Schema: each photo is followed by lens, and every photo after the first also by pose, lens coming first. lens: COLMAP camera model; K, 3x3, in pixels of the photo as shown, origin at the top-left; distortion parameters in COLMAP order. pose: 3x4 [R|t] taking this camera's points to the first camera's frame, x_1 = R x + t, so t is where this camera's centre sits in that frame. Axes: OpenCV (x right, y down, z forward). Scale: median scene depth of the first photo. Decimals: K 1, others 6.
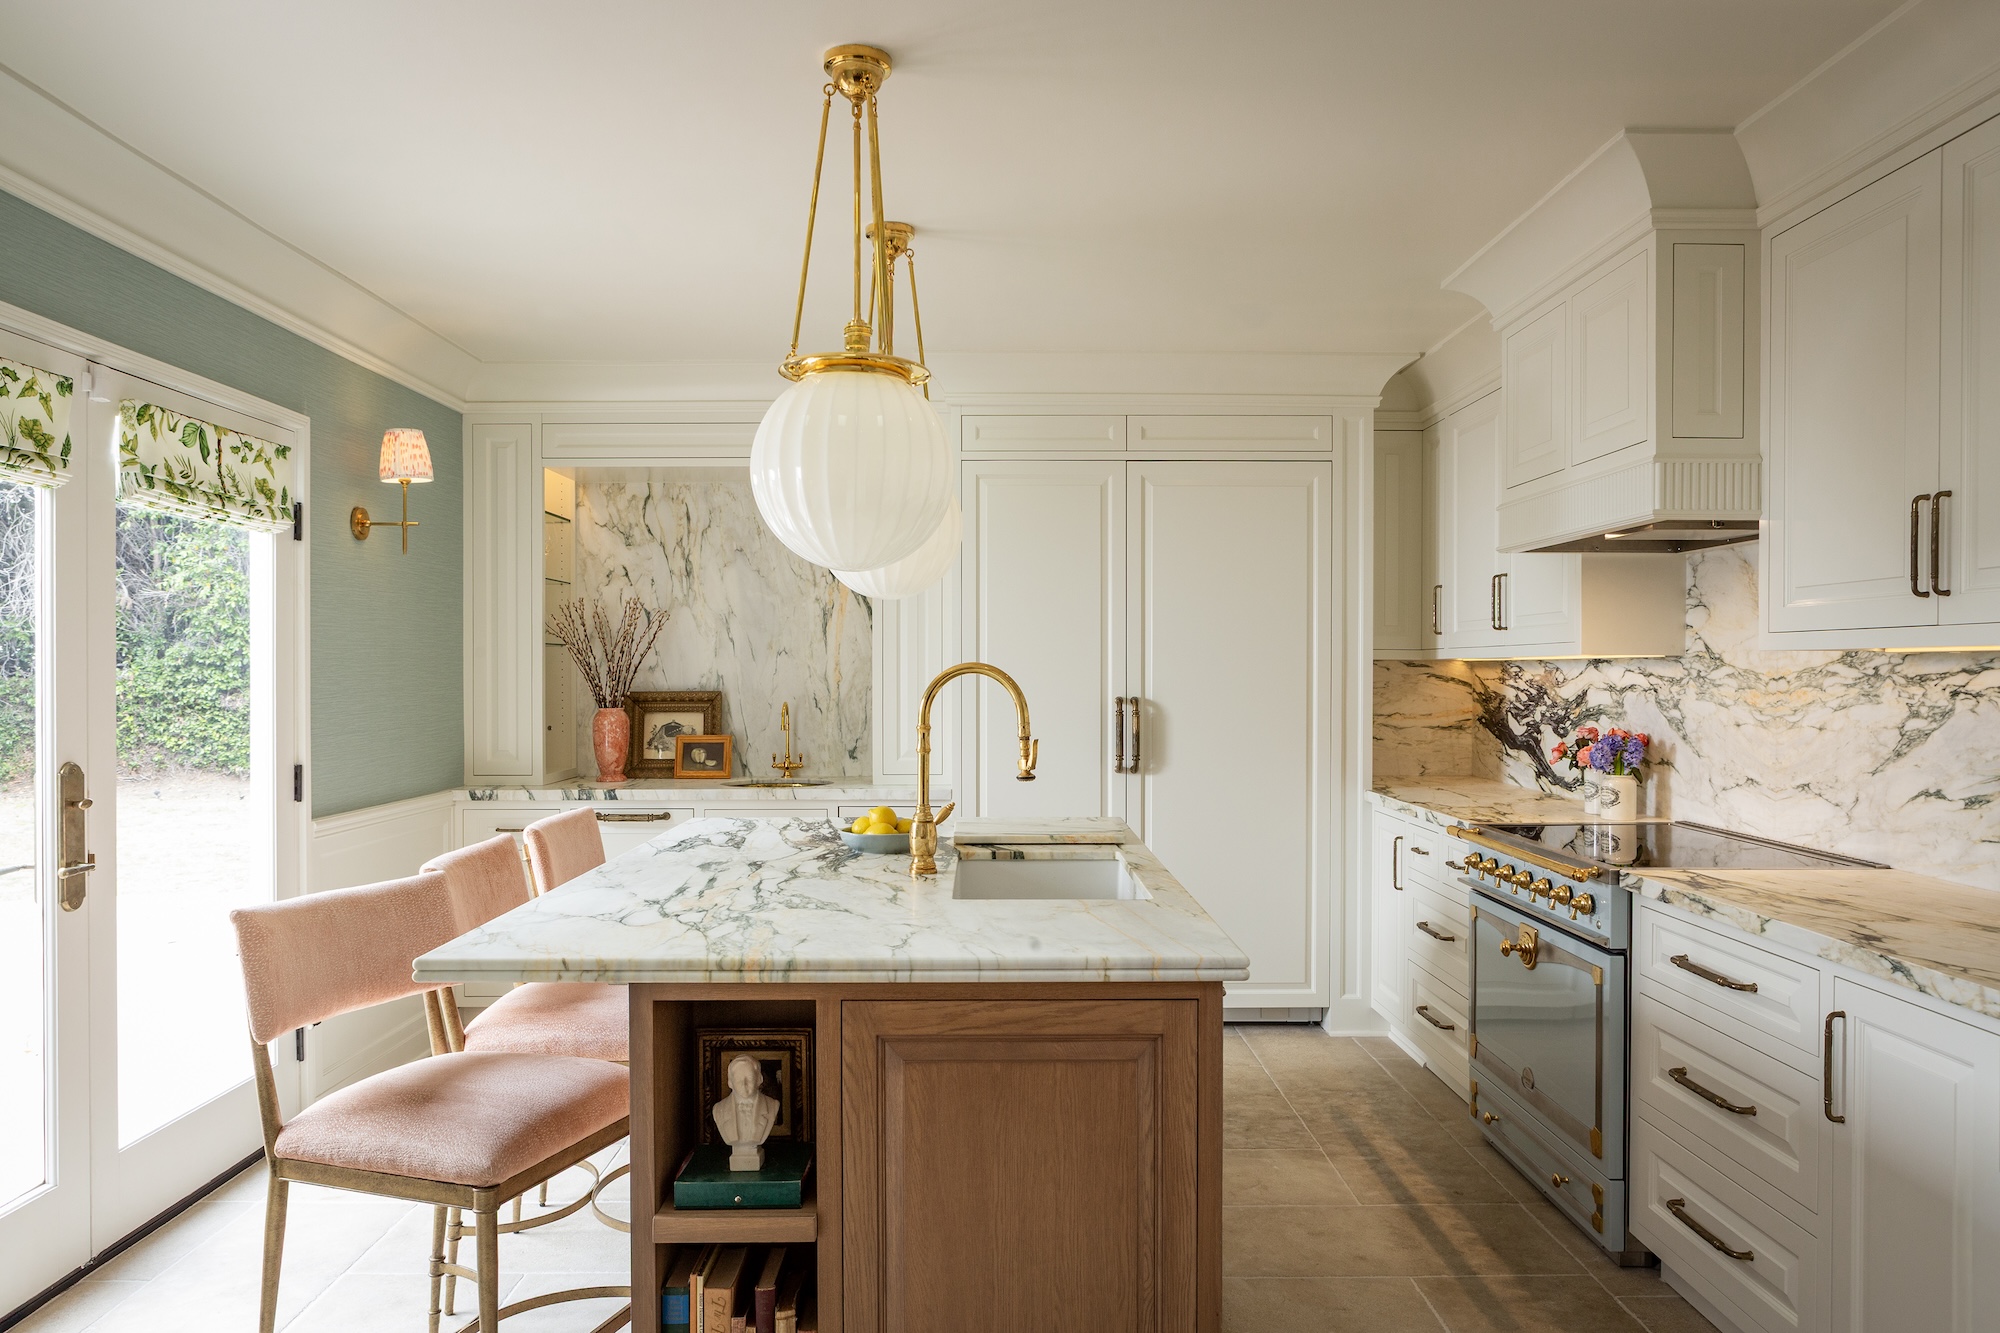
lens RADIAL K [[1348.4, 0, 953.5], [0, 1348.4, 688.4], [0, 0, 1]] dist [-0.018956, 0.016642]
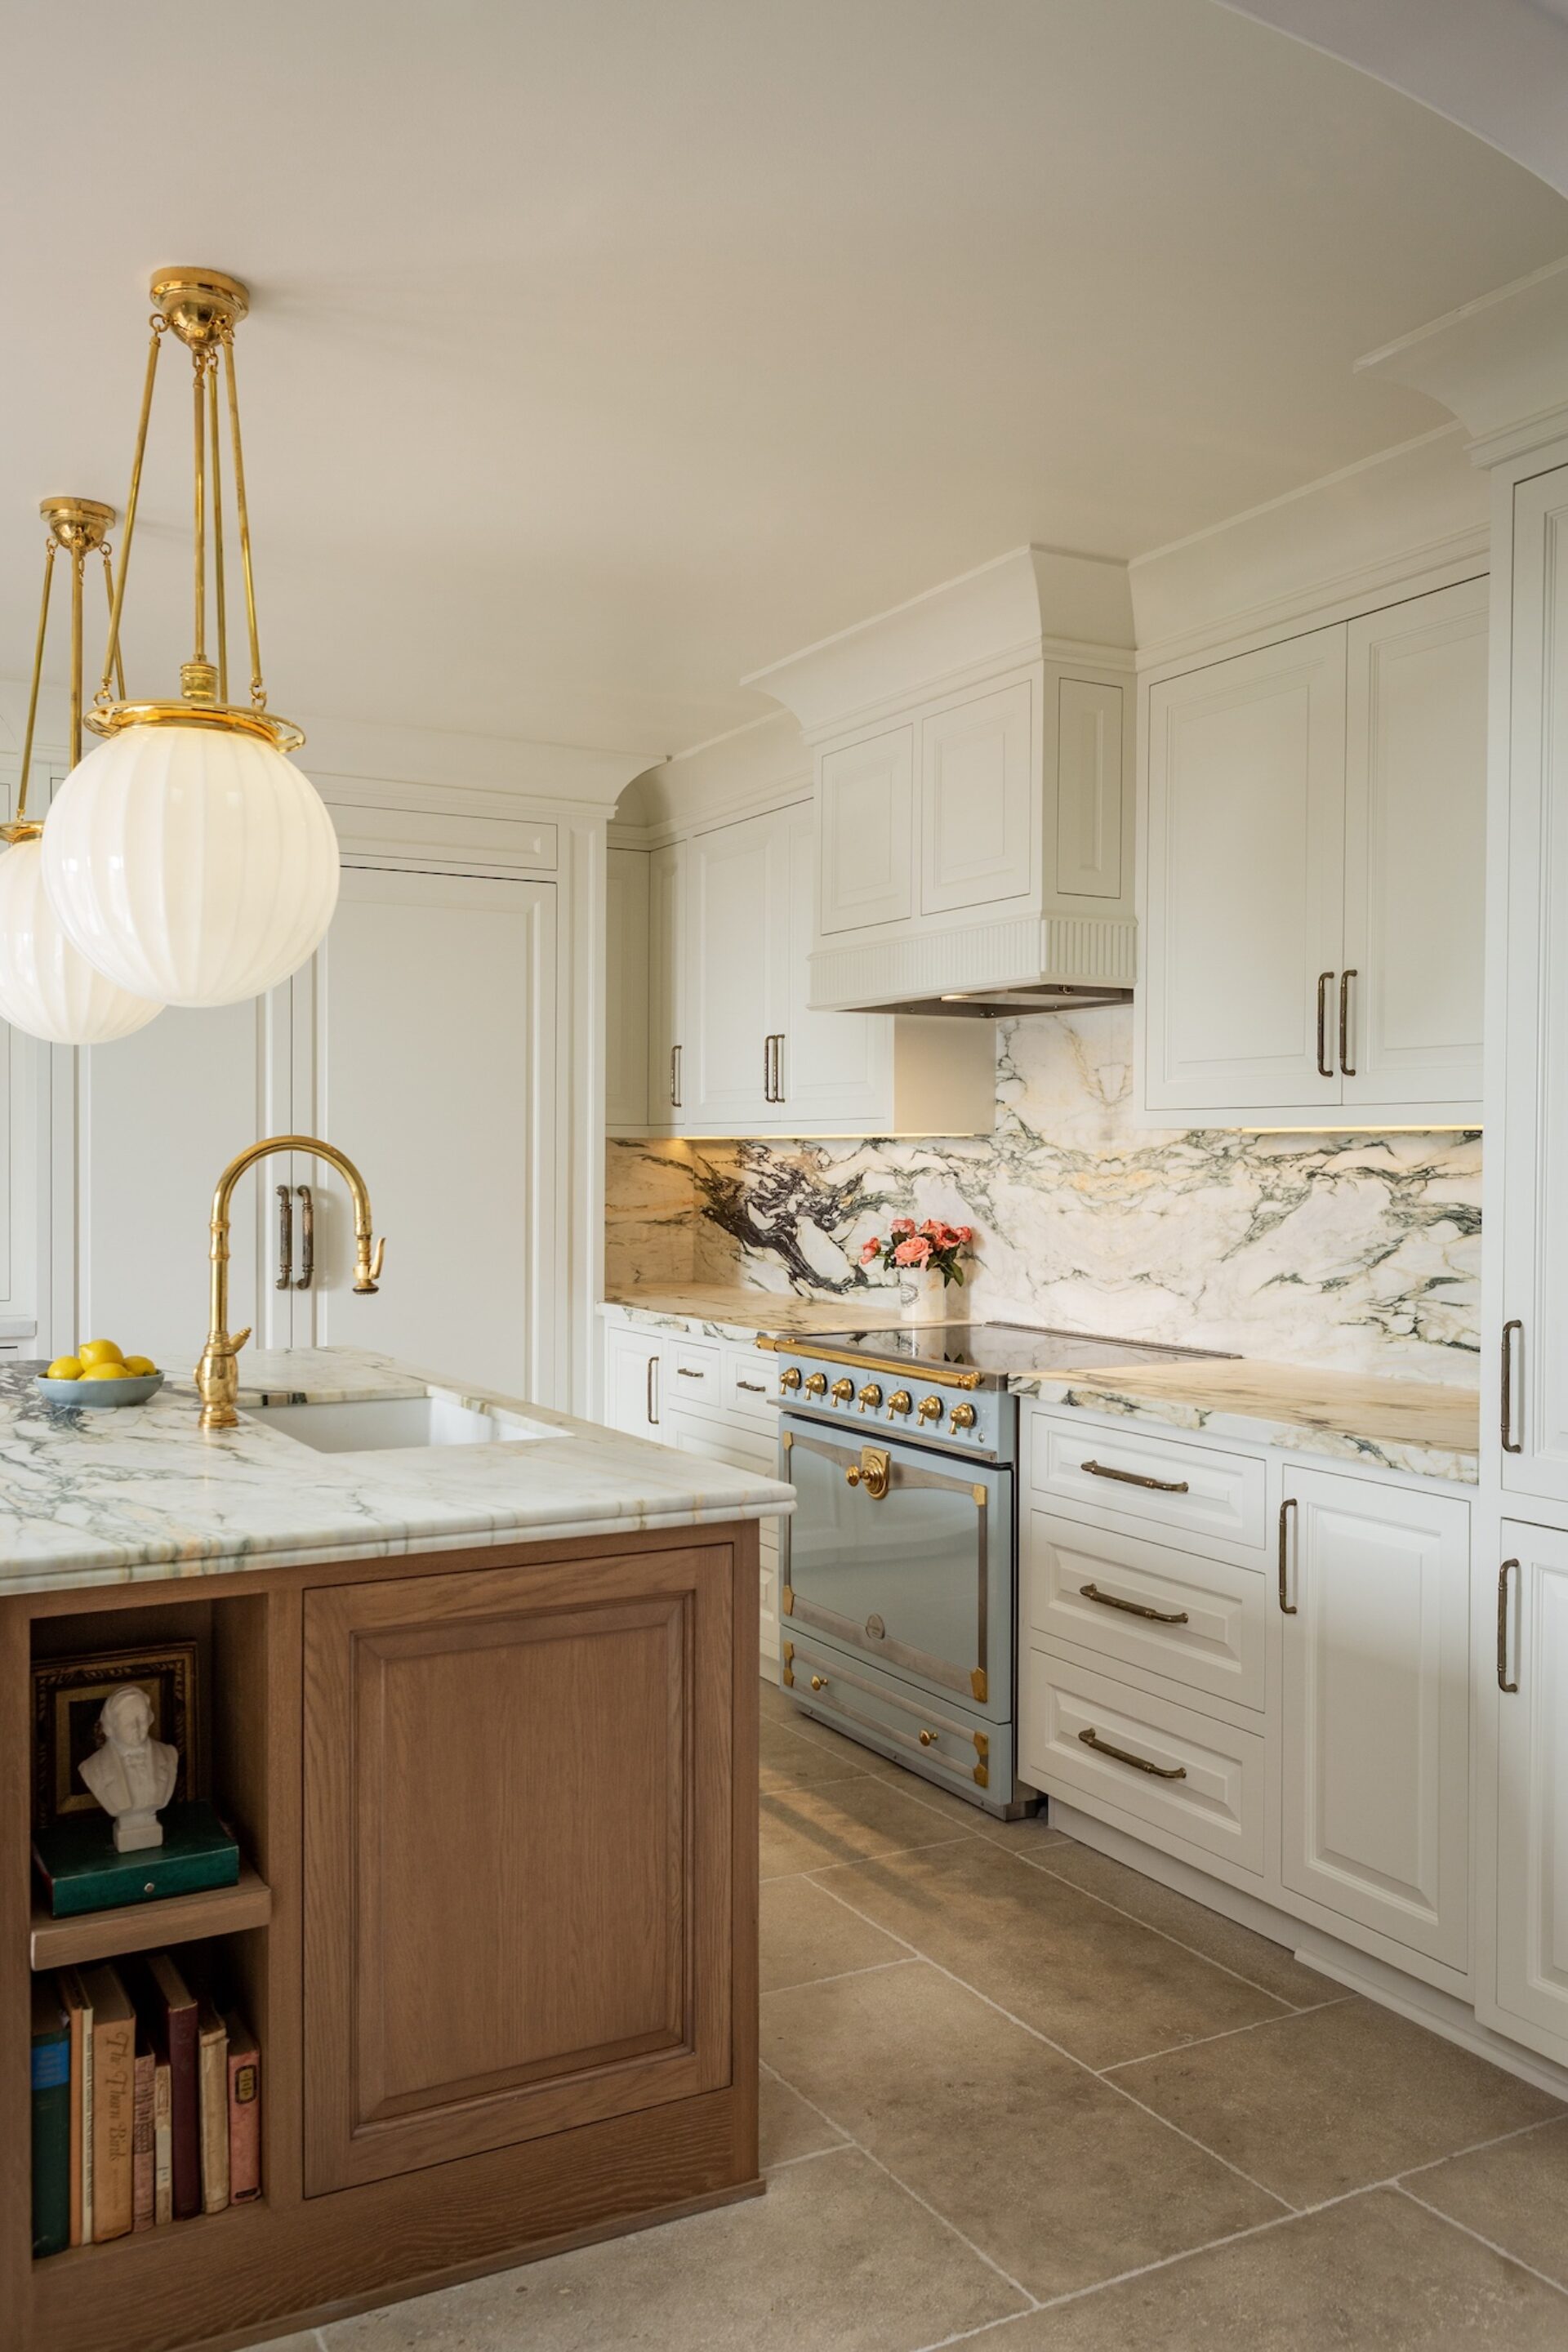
lens RADIAL K [[1847.8, 0, 748.8], [0, 1847.8, 1180.0], [0, 0, 1]] dist [0.016323, -0.000610]
pose [[0.887972, -0.002996, 0.459887, -0.216337], [0.002215, 0.999995, 0.002237, 0.003258], [-0.459892, -0.000968, 0.887974, -0.009838]]
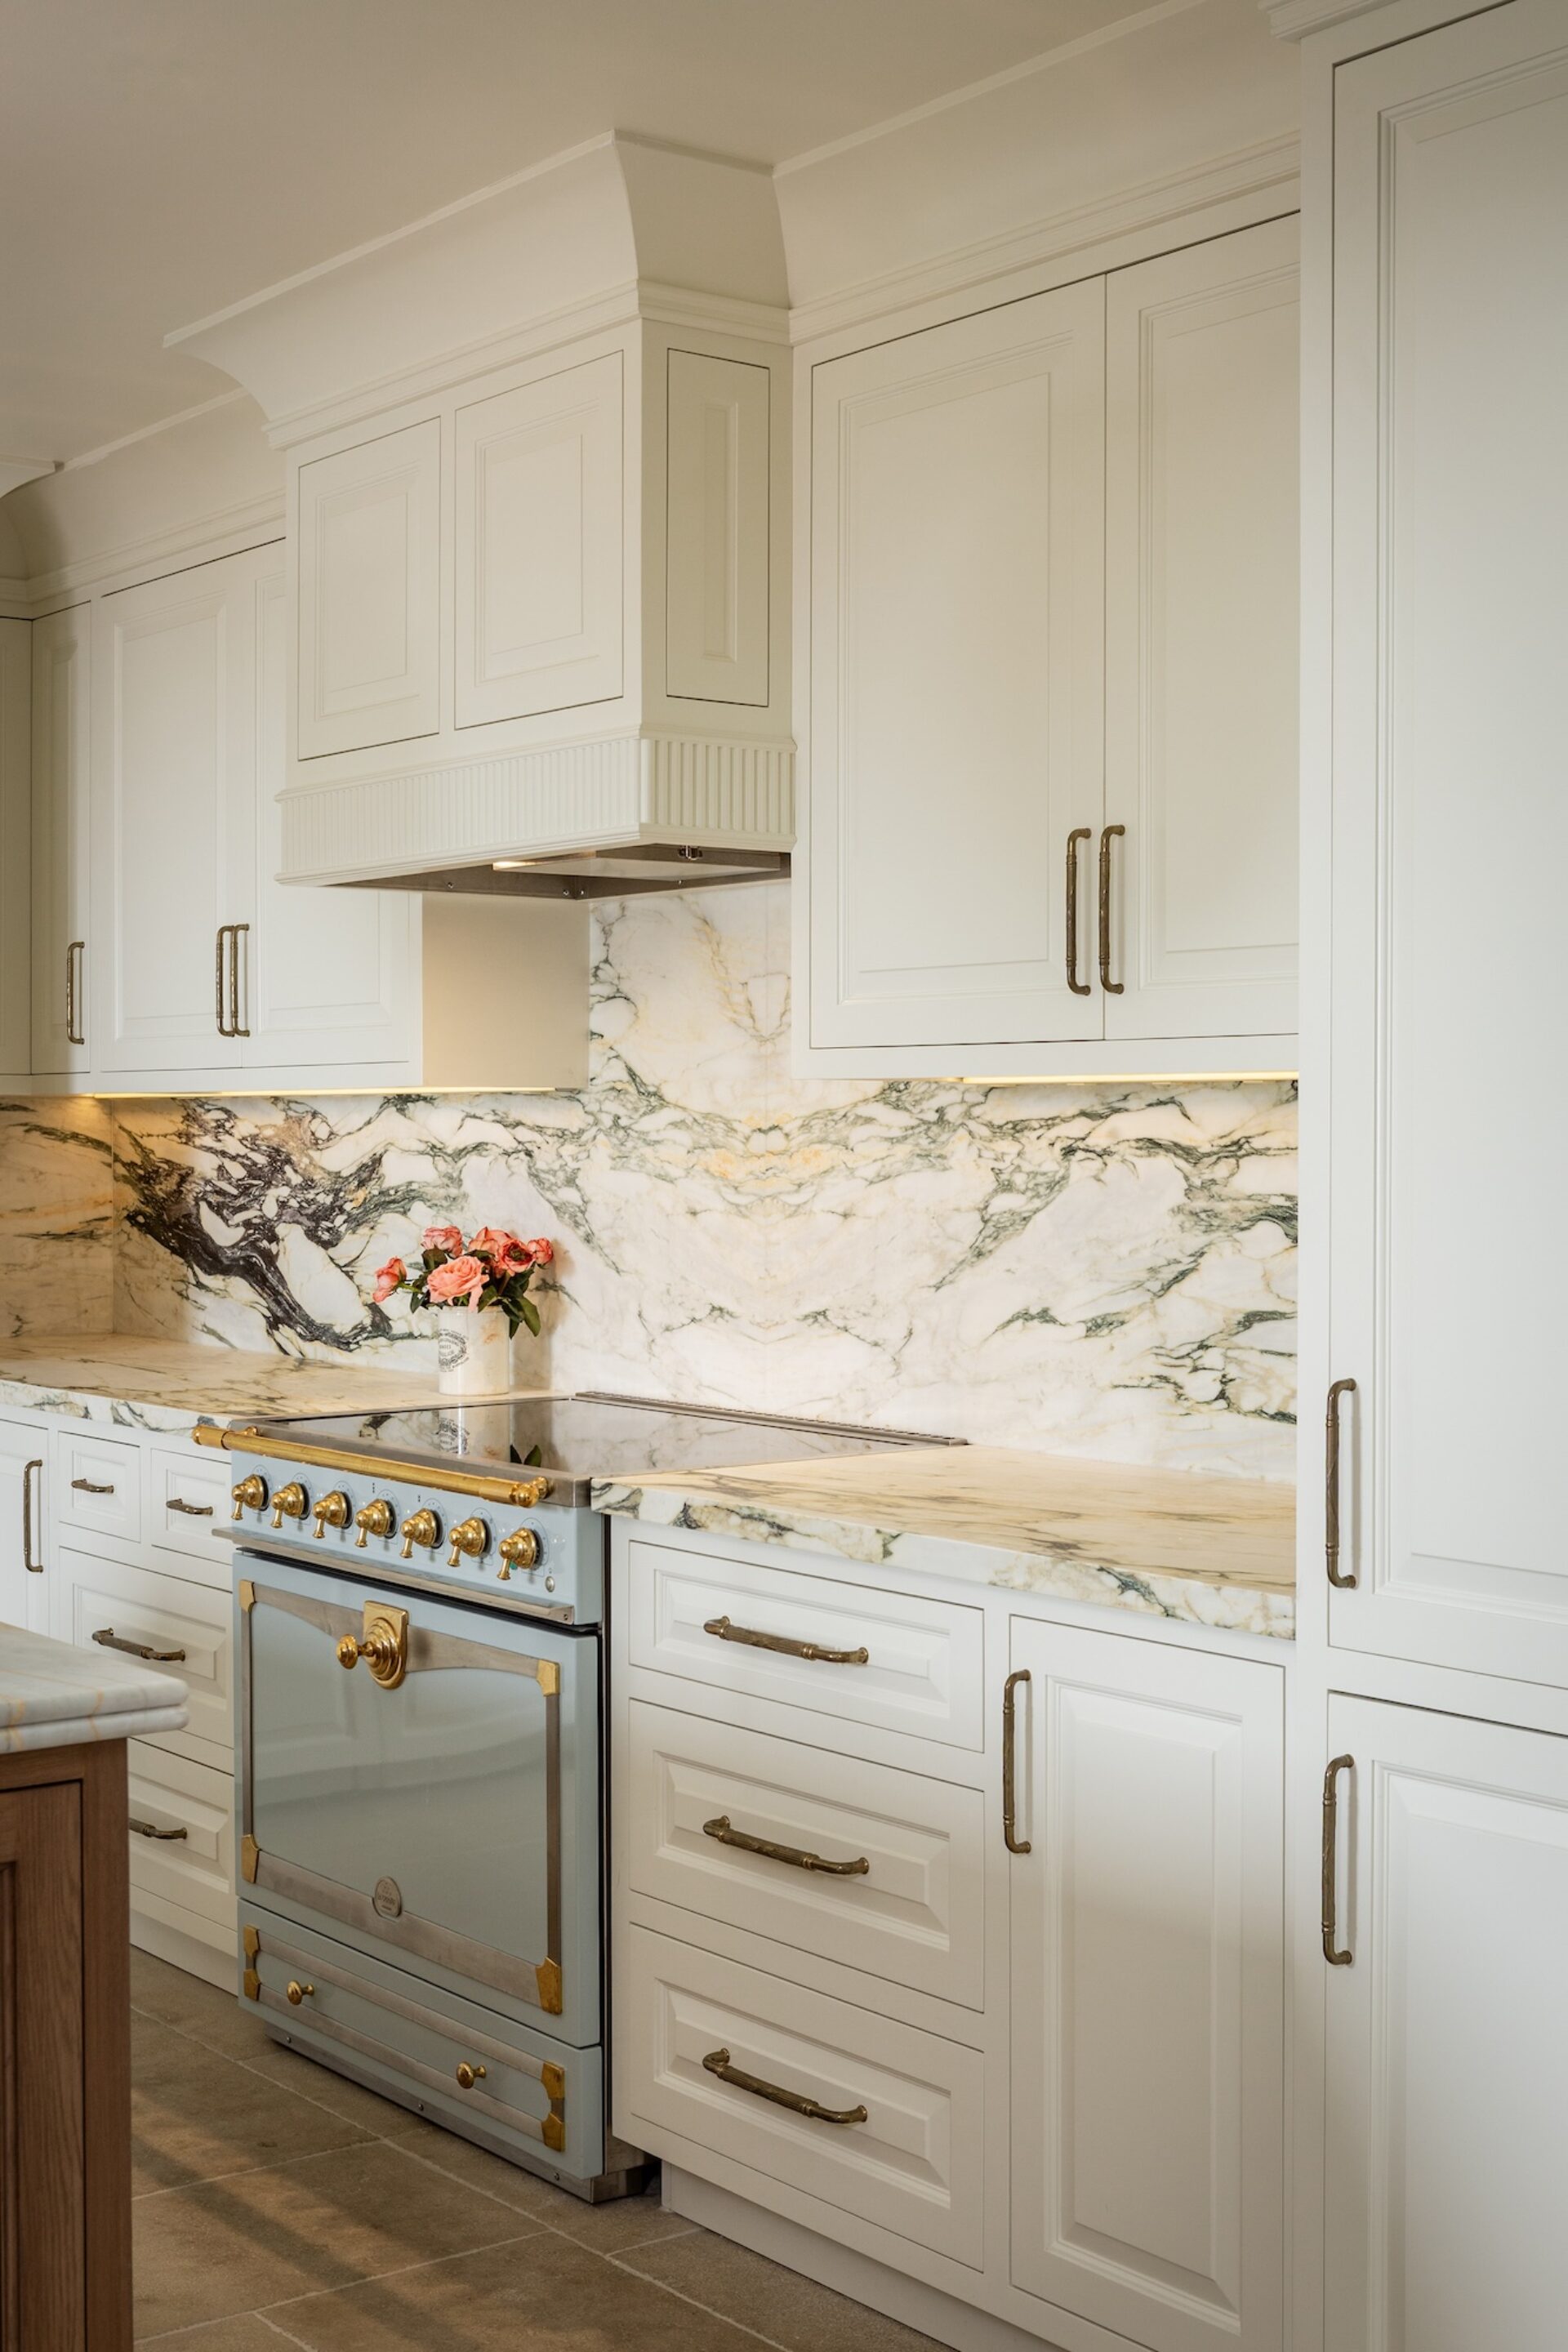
lens RADIAL K [[2979.9, 0, 700.4], [0, 2979.9, 1161.0], [0, 0, 1]] dist [-0.015358, -0.038985]
pose [[0.808530, -0.008779, 0.588389, -0.176846], [0.008842, 0.999957, 0.002769, 0.002781], [-0.588388, 0.002964, 0.808573, -0.006513]]
